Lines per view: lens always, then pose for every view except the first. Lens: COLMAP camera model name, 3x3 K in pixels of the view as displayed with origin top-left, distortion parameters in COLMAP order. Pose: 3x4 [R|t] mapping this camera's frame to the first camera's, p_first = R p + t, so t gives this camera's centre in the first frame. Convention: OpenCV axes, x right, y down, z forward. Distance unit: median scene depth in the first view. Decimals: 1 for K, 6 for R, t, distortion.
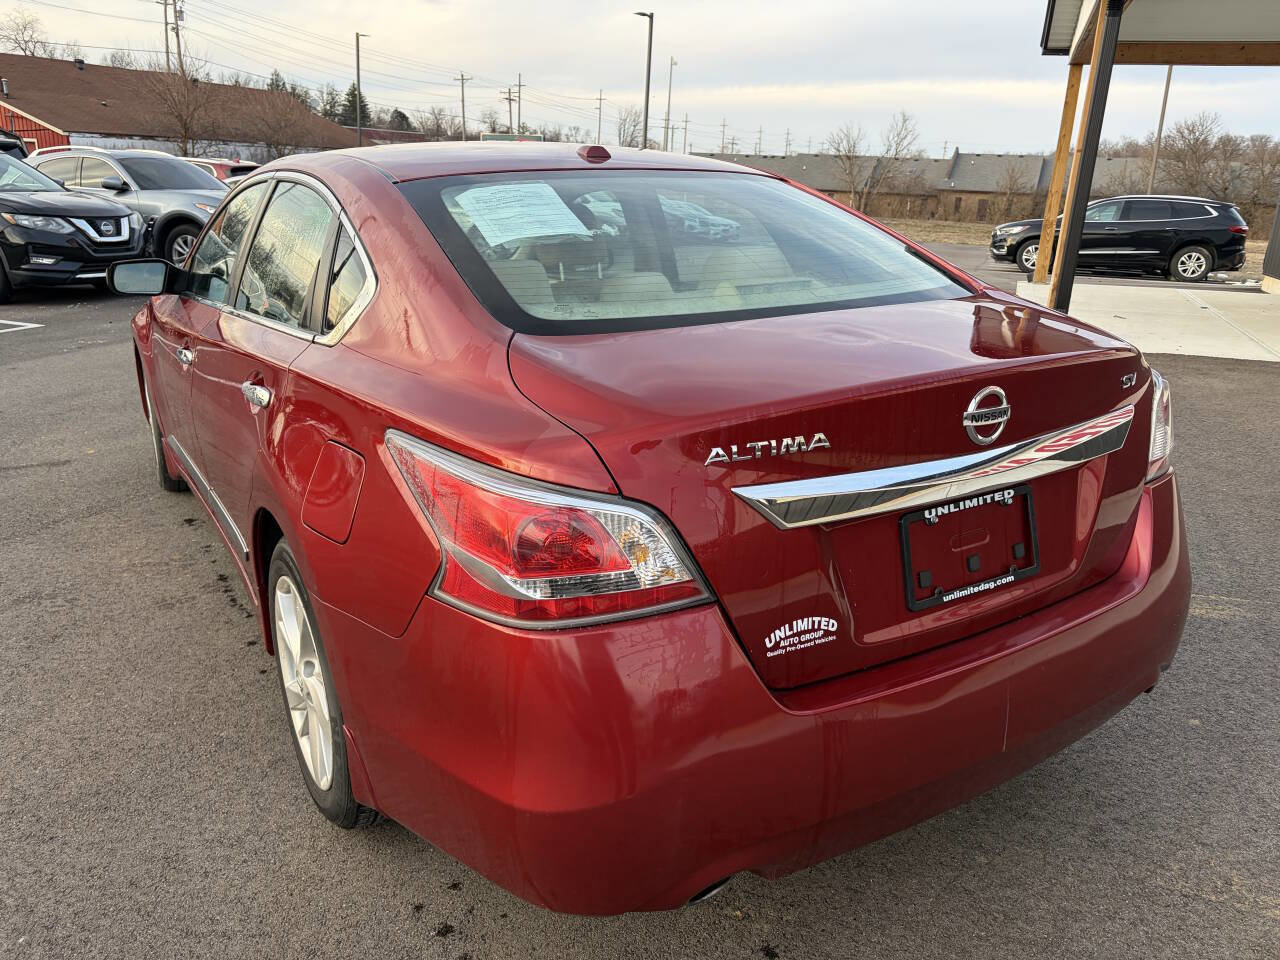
lens RADIAL K [[961.6, 0, 633.7], [0, 961.6, 475.1], [0, 0, 1]] dist [0.060323, -0.085150]
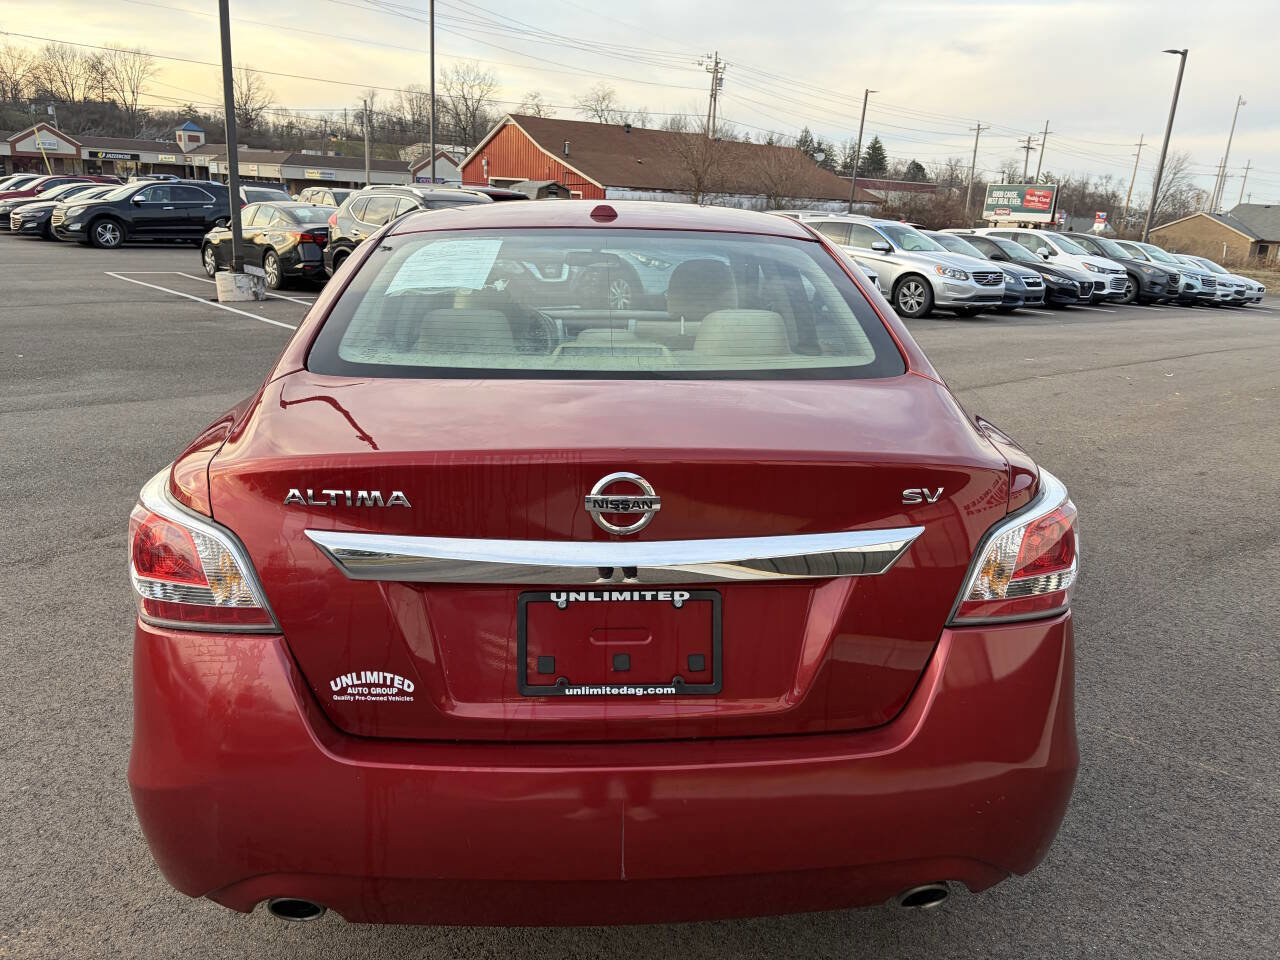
lens RADIAL K [[944.7, 0, 617.2], [0, 944.7, 483.1], [0, 0, 1]] dist [0.045901, -0.053423]
pose [[0.877007, 0.138478, -0.460090, 0.820758], [-0.154212, 0.988032, 0.003426, -0.087452], [0.455058, 0.067947, 0.887866, 0.220023]]
